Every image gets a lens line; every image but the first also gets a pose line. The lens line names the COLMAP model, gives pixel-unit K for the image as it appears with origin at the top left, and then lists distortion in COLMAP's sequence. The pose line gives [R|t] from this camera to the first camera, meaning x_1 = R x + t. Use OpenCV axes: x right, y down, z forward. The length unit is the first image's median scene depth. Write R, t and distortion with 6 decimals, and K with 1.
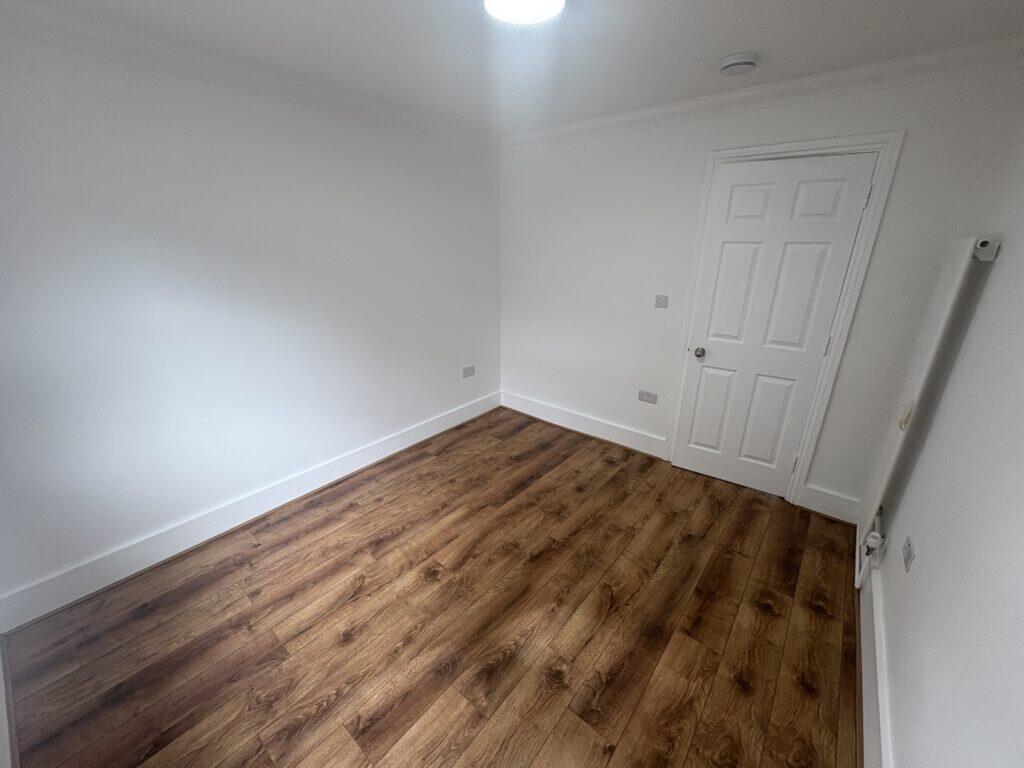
lens RADIAL K [[407.0, 0, 520.0], [0, 407.0, 384.6], [0, 0, 1]] dist [-0.004466, 0.000270]
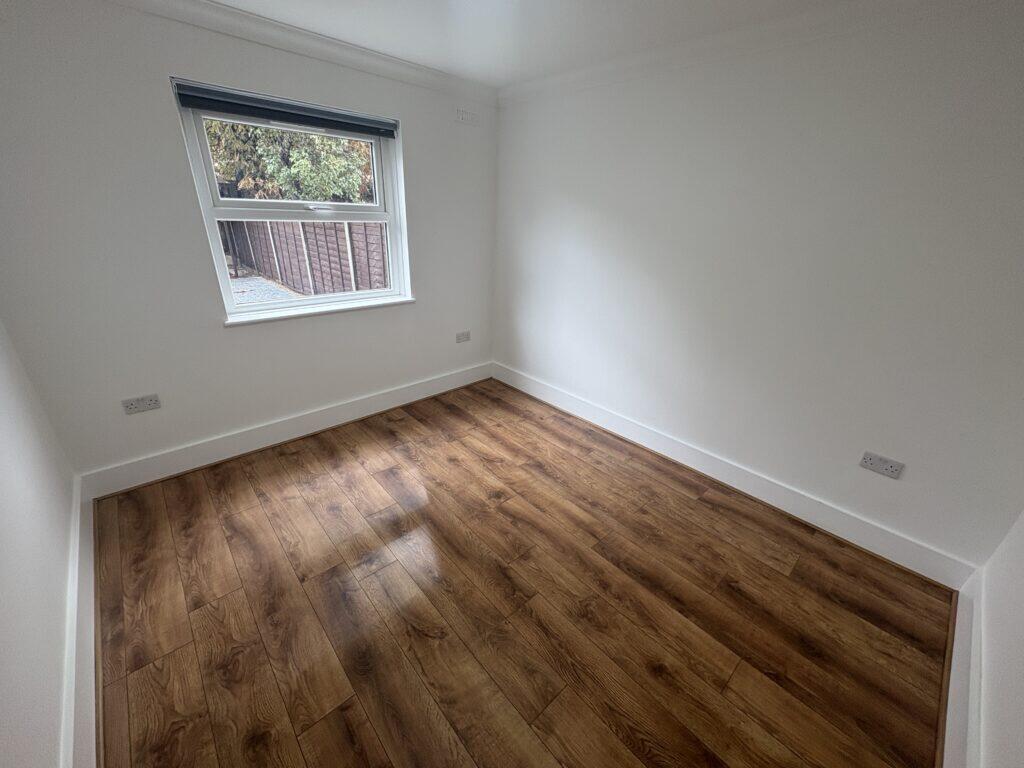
lens RADIAL K [[407.0, 0, 507.9], [0, 407.0, 386.4], [0, 0, 1]] dist [-0.004466, 0.000270]
pose [[-0.162671, 0.378069, -0.911373, 0.670216], [-0.368391, 0.833609, 0.411564, -0.262766], [0.915328, 0.402691, 0.003673, 0.834251]]
